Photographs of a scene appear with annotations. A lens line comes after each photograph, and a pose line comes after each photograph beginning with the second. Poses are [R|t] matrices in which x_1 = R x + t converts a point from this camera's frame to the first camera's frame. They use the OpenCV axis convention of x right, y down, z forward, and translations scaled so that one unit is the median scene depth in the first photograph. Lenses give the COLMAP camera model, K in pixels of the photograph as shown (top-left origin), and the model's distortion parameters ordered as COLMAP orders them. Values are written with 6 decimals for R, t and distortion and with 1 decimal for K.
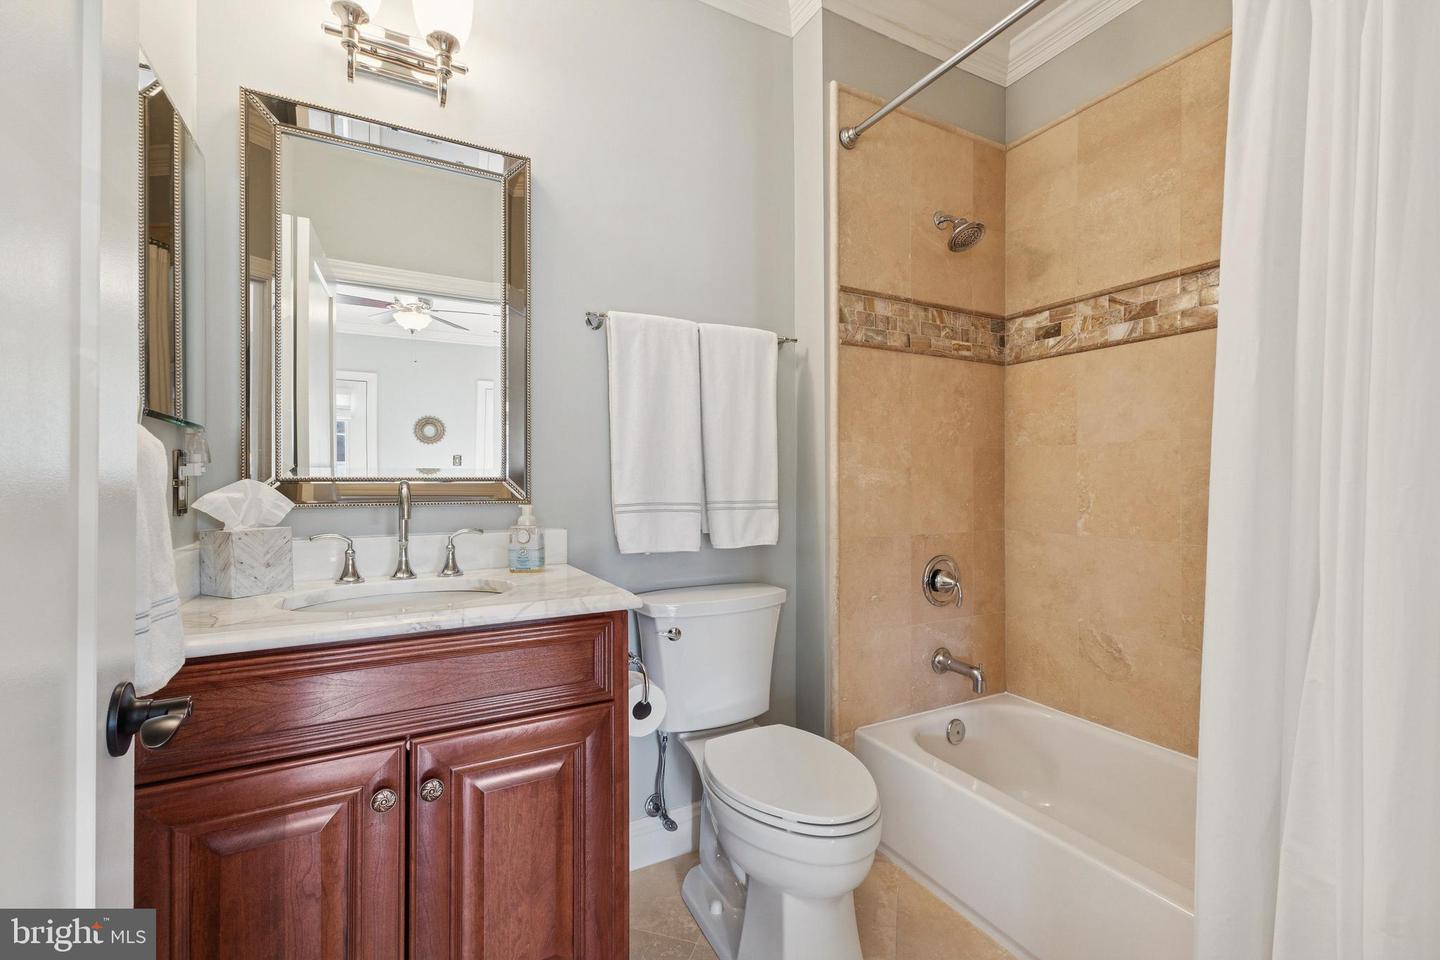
lens RADIAL K [[618.1, 0, 720.0], [0, 618.1, 480.0], [0, 0, 1]] dist [-0.002324, -0.000047]
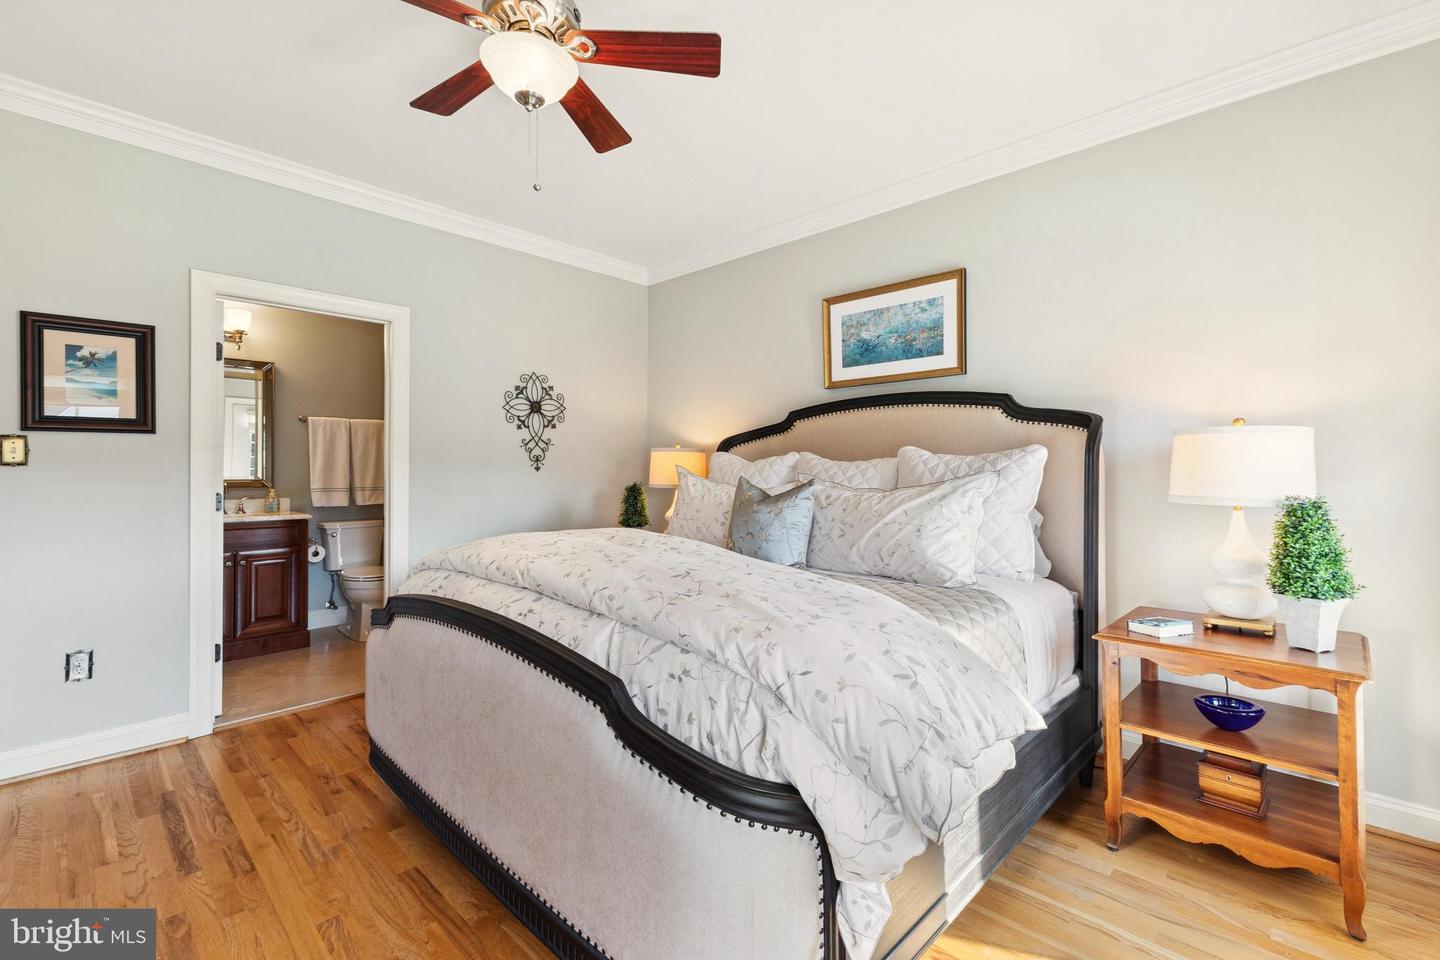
lens RADIAL K [[630.8, 0, 720.0], [0, 630.8, 480.0], [0, 0, 1]] dist [0.018165, -0.000248]
pose [[0.952870, 0.003121, 0.303363, 0.701177], [-0.005700, 0.999955, 0.007619, -0.030932], [-0.303325, -0.008989, 0.952845, -2.223179]]
